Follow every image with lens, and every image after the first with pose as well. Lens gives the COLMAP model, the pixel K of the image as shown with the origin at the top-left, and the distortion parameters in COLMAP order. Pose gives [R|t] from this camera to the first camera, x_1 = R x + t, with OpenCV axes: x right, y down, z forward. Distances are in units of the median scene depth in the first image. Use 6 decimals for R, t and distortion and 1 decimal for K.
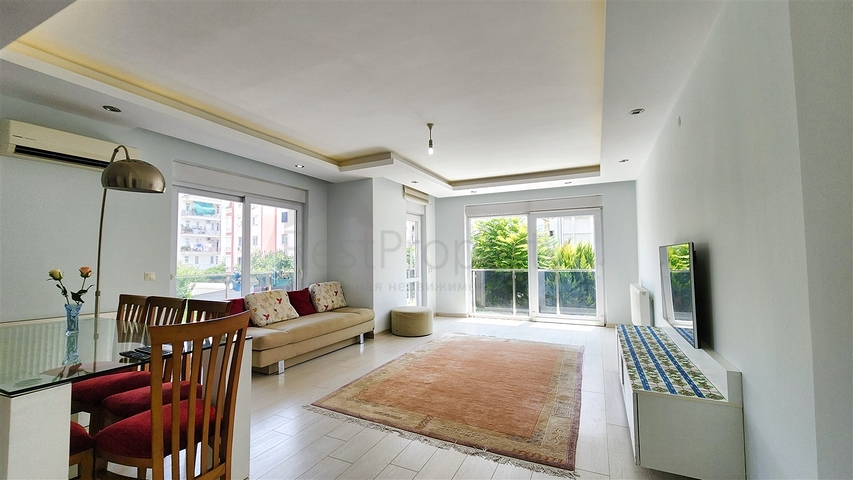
lens RADIAL K [[350.4, 0, 425.5], [0, 350.4, 242.6], [0, 0, 1]] dist [-0.000152, 0.000117]
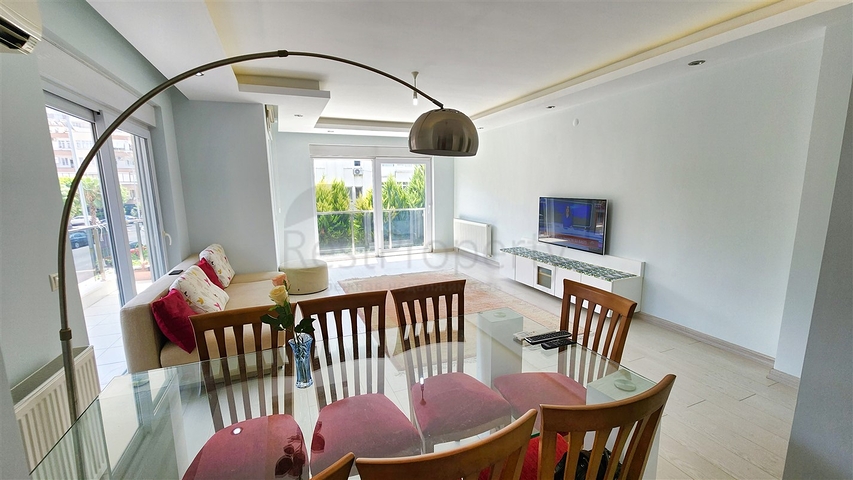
lens RADIAL K [[350.4, 0, 425.5], [0, 350.4, 242.6], [0, 0, 1]] dist [-0.000152, 0.000117]
pose [[0.677922, -0.111509, 0.726627, -0.411991], [-0.029455, 0.983515, 0.178412, -0.026775], [-0.734543, -0.142353, 0.663462, 0.145121]]
